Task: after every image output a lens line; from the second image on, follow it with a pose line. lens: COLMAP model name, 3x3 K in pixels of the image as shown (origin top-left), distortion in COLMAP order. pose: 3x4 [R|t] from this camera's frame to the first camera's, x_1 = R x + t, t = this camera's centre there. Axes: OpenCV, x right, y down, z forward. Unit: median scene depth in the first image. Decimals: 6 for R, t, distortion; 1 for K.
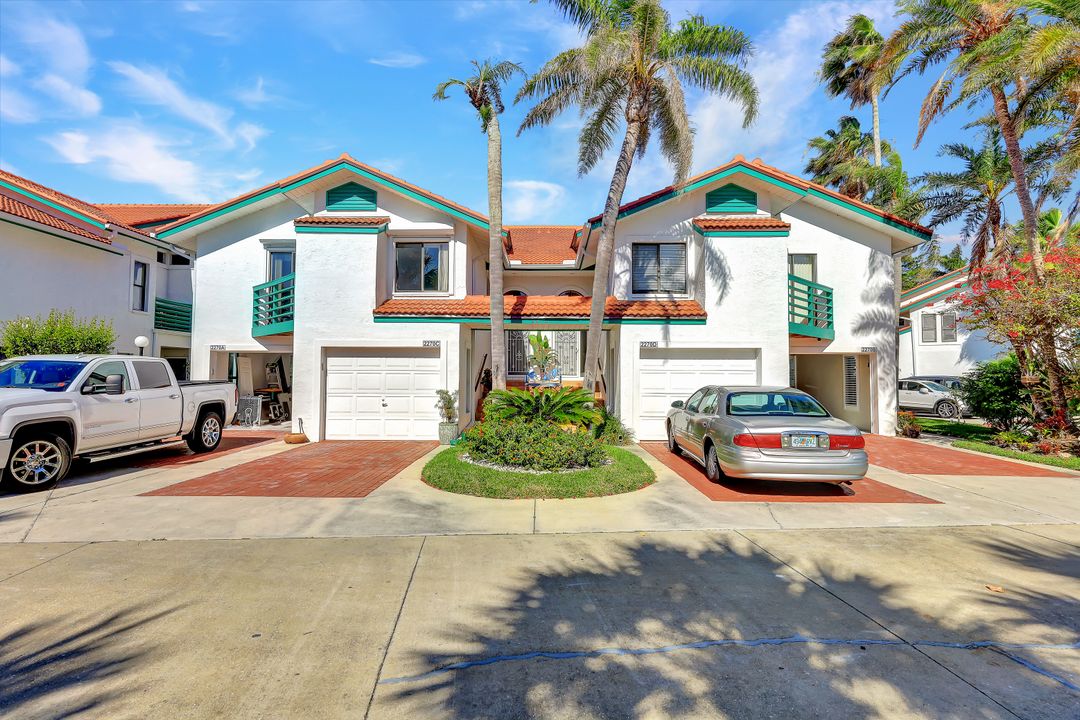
lens RADIAL K [[572.3, 0, 540.0], [0, 572.3, 360.0], [0, 0, 1]] dist [0.000279, 0.000270]
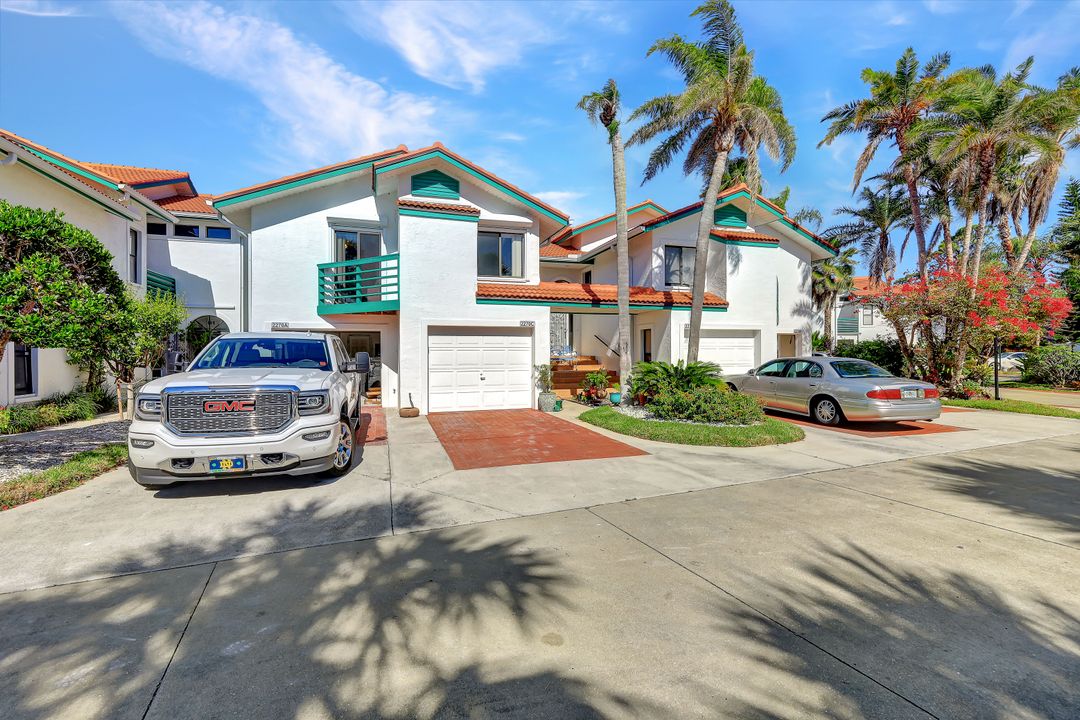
lens RADIAL K [[488.1, 0, 540.0], [0, 488.1, 360.0], [0, 0, 1]] dist [0.000539, 0.000158]
pose [[0.945315, -0.012985, 0.325899, -0.455551], [-0.001209, 0.999061, 0.043312, 0.001349], [-0.326156, -0.041337, 0.944412, 0.070803]]
